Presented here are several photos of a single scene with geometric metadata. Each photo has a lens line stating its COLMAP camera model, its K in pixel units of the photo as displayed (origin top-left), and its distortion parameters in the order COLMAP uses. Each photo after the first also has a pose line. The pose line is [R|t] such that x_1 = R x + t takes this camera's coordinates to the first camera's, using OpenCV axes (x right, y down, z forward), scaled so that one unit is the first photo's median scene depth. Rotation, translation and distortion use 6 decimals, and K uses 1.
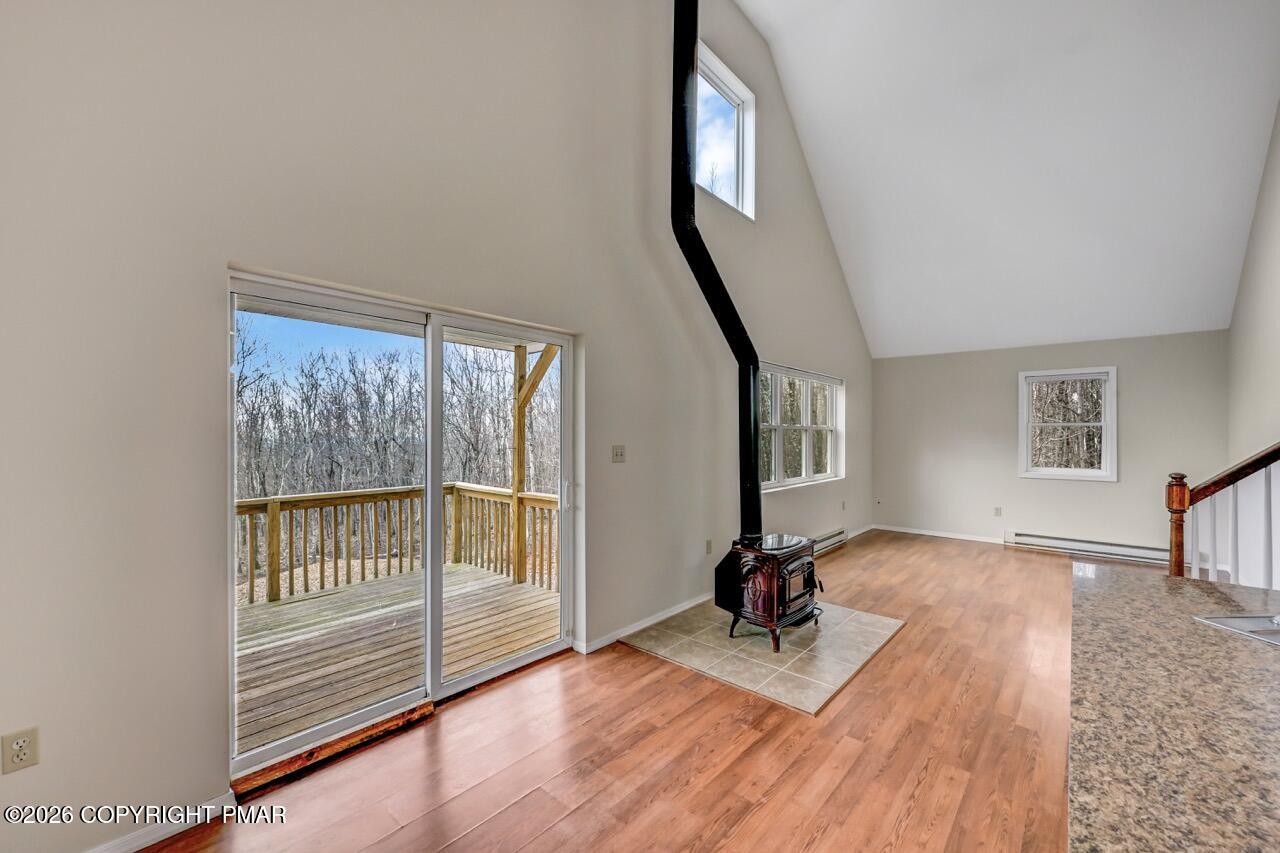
lens RADIAL K [[510.8, 0, 644.8], [0, 510.8, 436.0], [0, 0, 1]] dist [-0.000187, 0.000010]
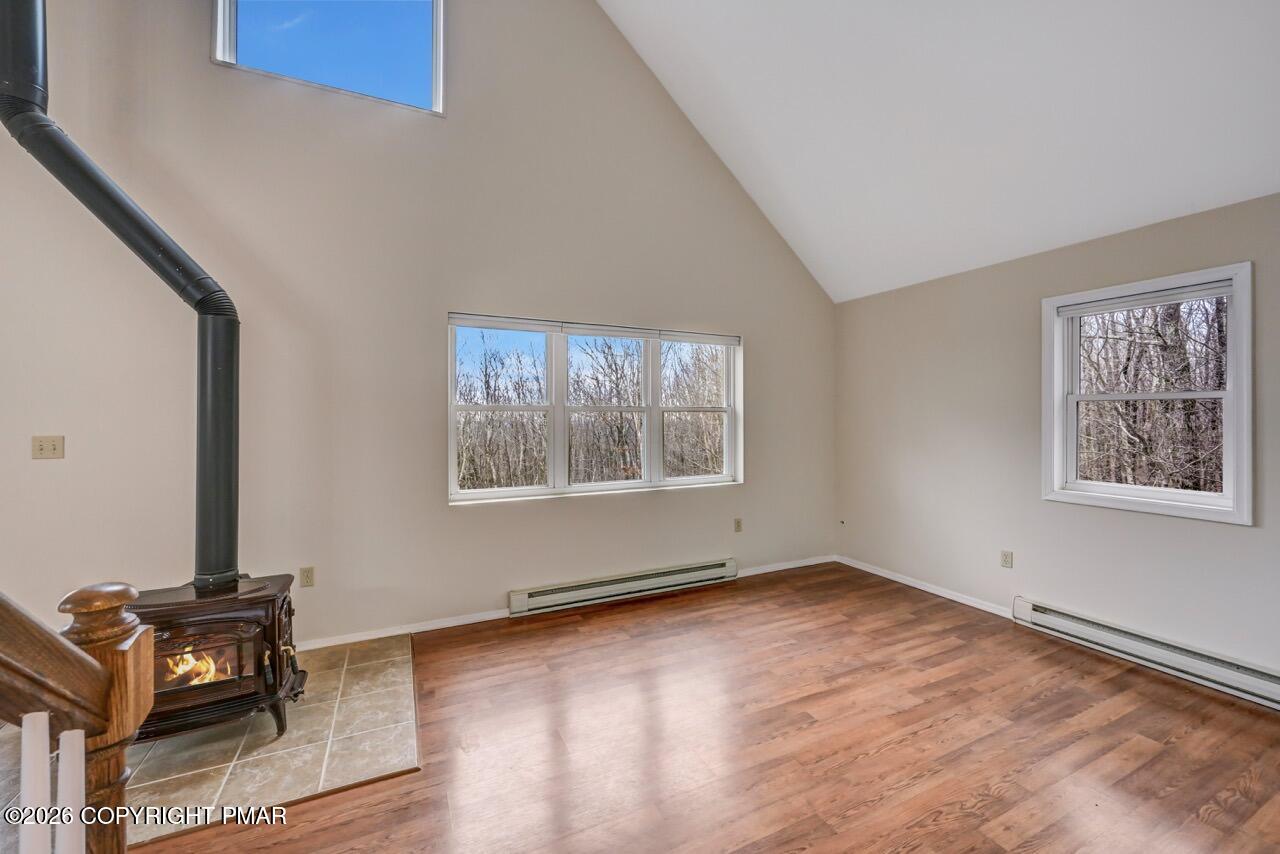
lens RADIAL K [[506.2, 0, 635.0], [0, 506.2, 419.5], [0, 0, 1]] dist [-0.000598, 0.000177]
pose [[0.917458, 0.000119, -0.397833, 1.313074], [0.001233, 0.999994, 0.003144, -0.008931], [0.397831, -0.003375, 0.917453, 0.841161]]
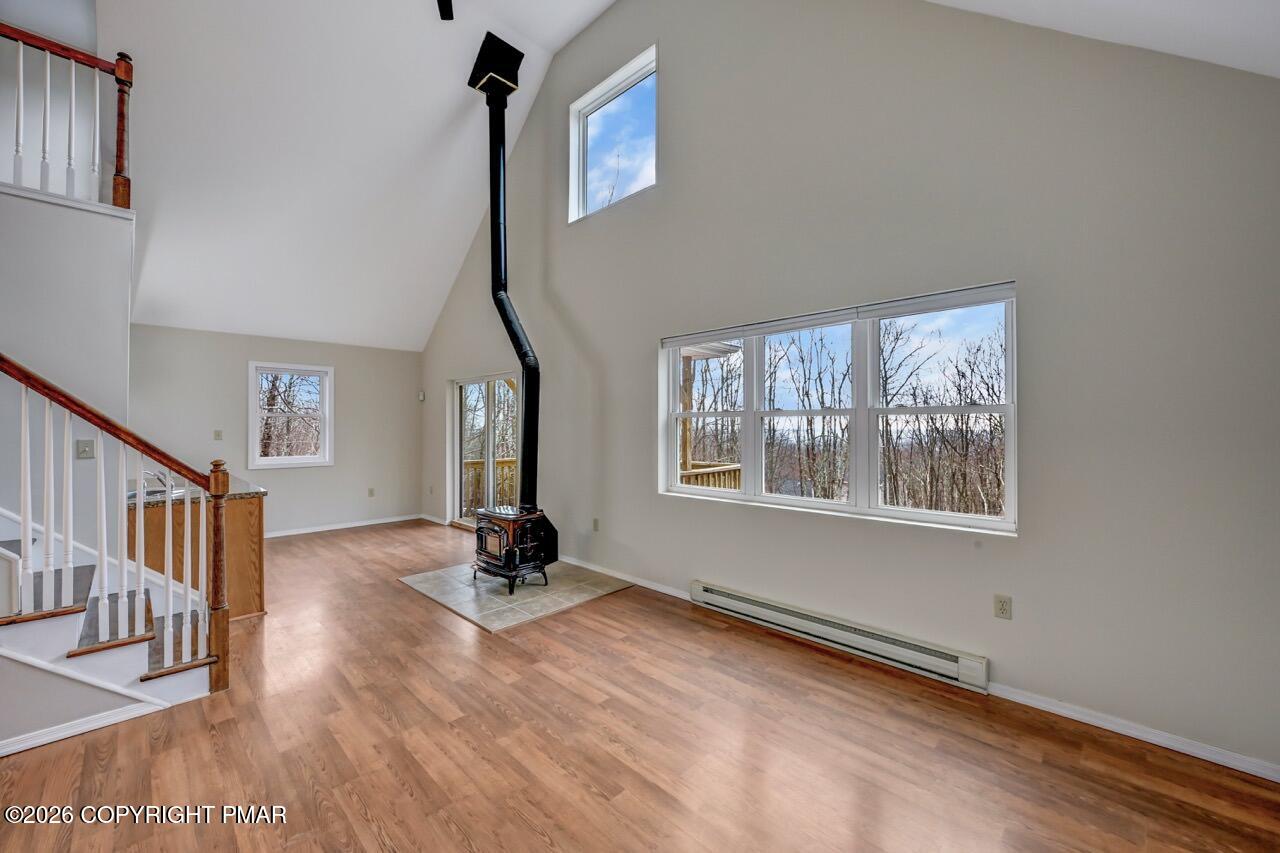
lens RADIAL K [[501.2, 0, 649.7], [0, 501.2, 426.3], [0, 0, 1]] dist [-0.001222, -0.000034]
pose [[-0.050767, -0.001185, -0.998710, 1.944889], [-0.001457, 0.999998, -0.001113, 0.000300], [0.998709, 0.001398, -0.050769, 1.862751]]
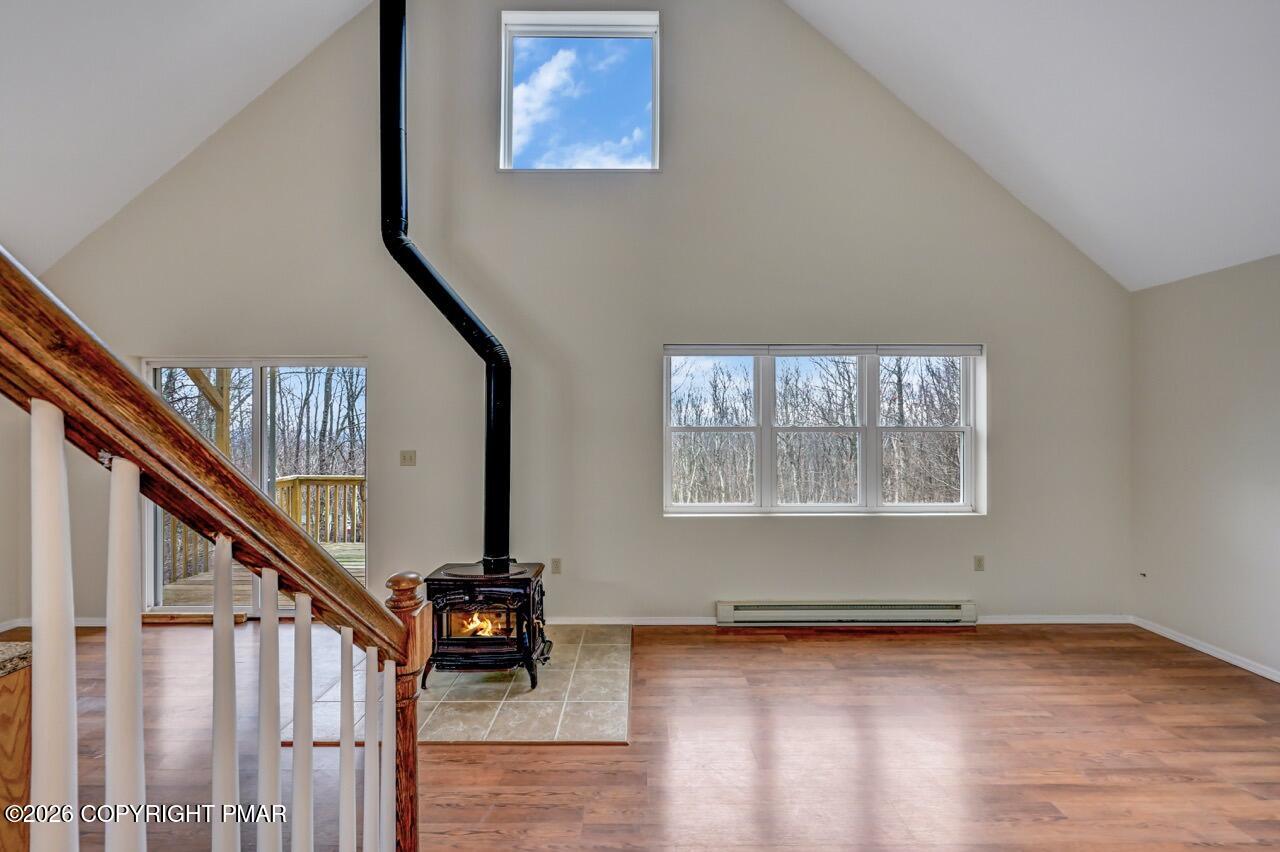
lens RADIAL K [[498.2, 0, 639.3], [0, 498.2, 427.8], [0, 0, 1]] dist [0.000126, 0.000216]
pose [[0.660285, 0.000853, -0.751015, 1.385682], [-0.001026, 0.999999, 0.000234, -0.039757], [0.751015, 0.000616, 0.660285, 0.842710]]
